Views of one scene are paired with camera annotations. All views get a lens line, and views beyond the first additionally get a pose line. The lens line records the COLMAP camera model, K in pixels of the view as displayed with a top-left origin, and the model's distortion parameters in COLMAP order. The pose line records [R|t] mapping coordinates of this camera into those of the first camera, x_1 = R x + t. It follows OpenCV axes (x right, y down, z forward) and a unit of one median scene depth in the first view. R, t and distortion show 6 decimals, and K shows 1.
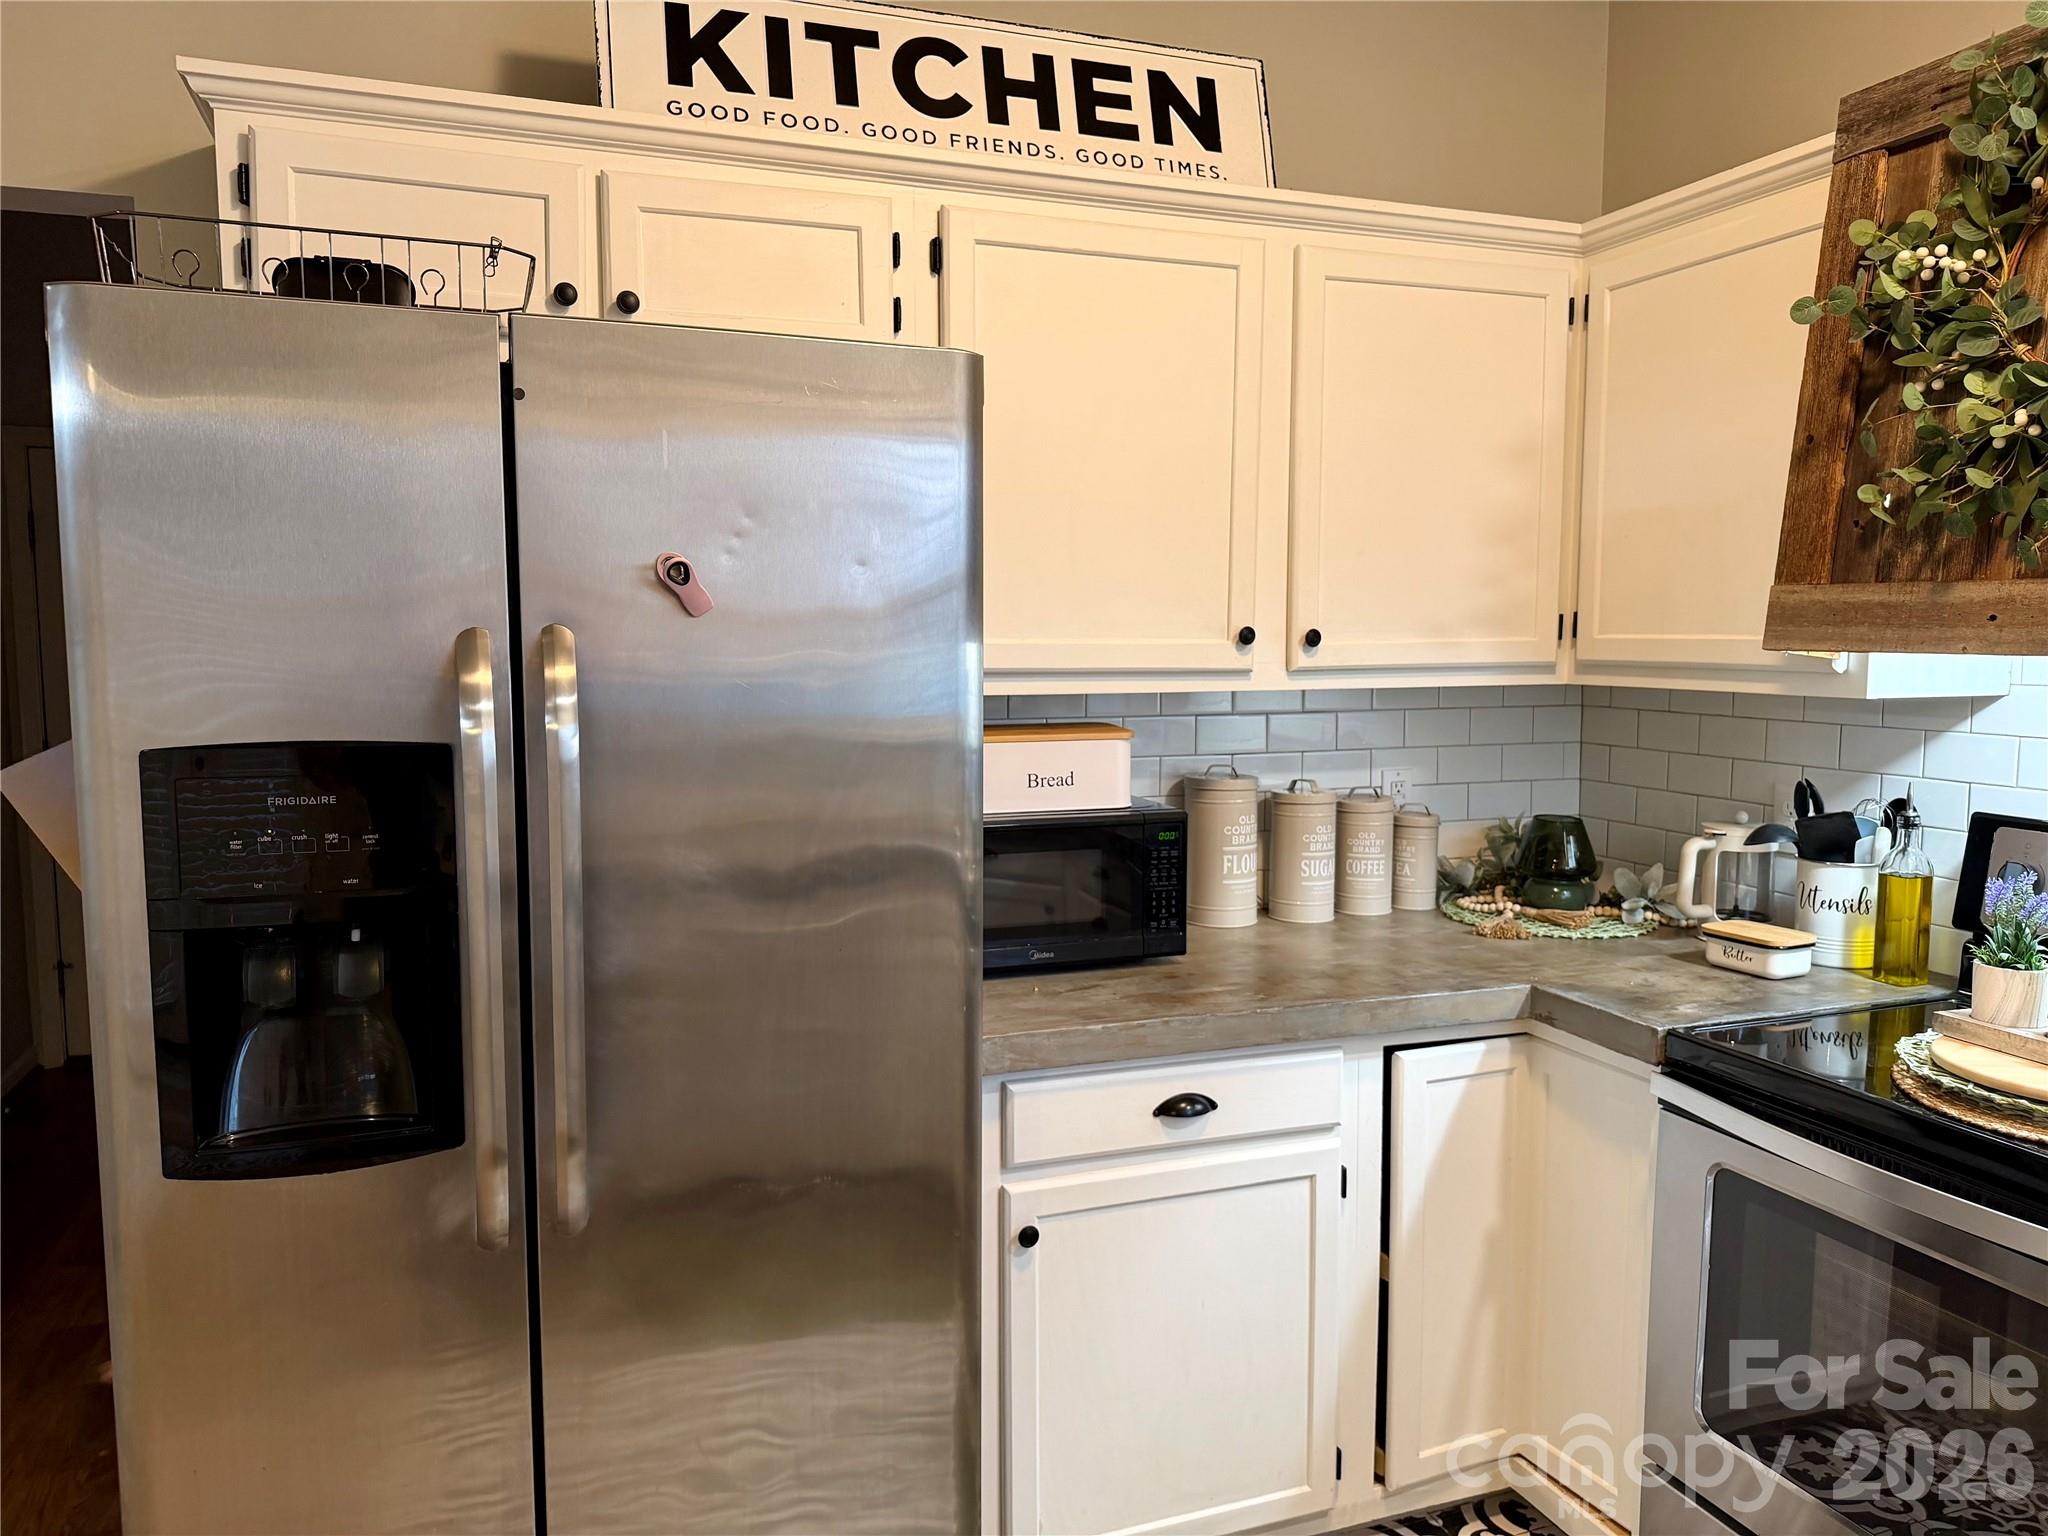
lens RADIAL K [[1457.9, 0, 1024.0], [0, 1457.9, 768.0], [0, 0, 1]] dist [-0.003334, -0.000826]
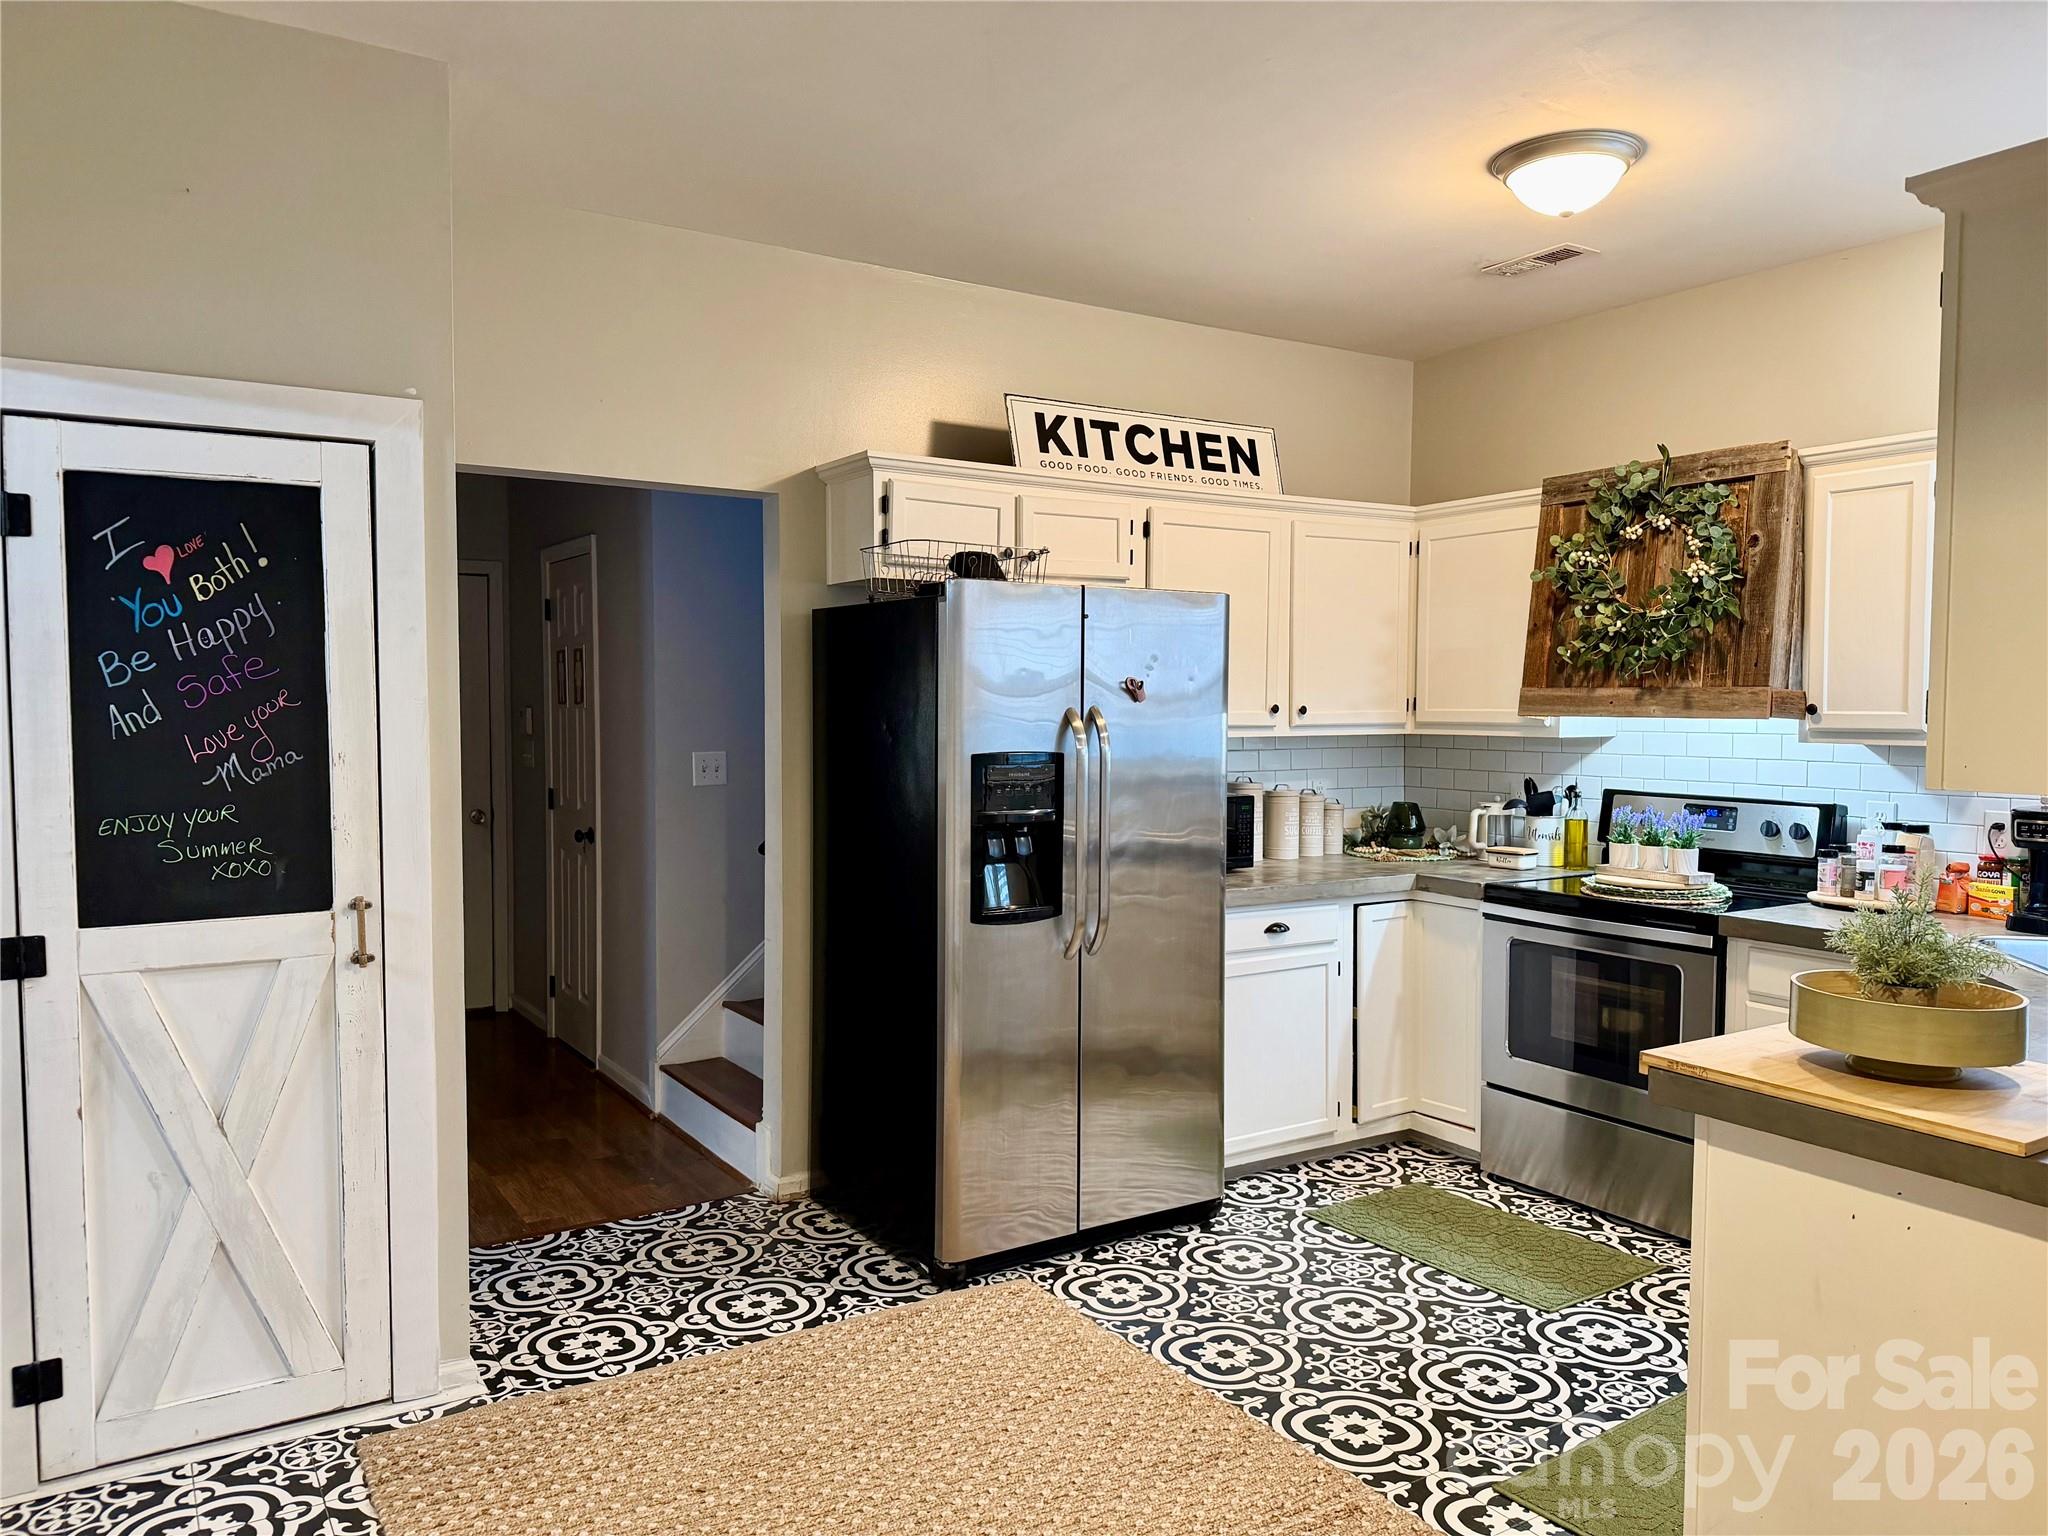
lens RADIAL K [[1453.7, 0, 1017.5], [0, 1453.7, 763.3], [0, 0, 1]] dist [0.143438, -0.172952]
pose [[0.976260, -0.007883, 0.216460, -0.695324], [0.019278, 0.998534, -0.050581, 0.087053], [-0.215744, 0.053554, 0.974980, -0.989440]]
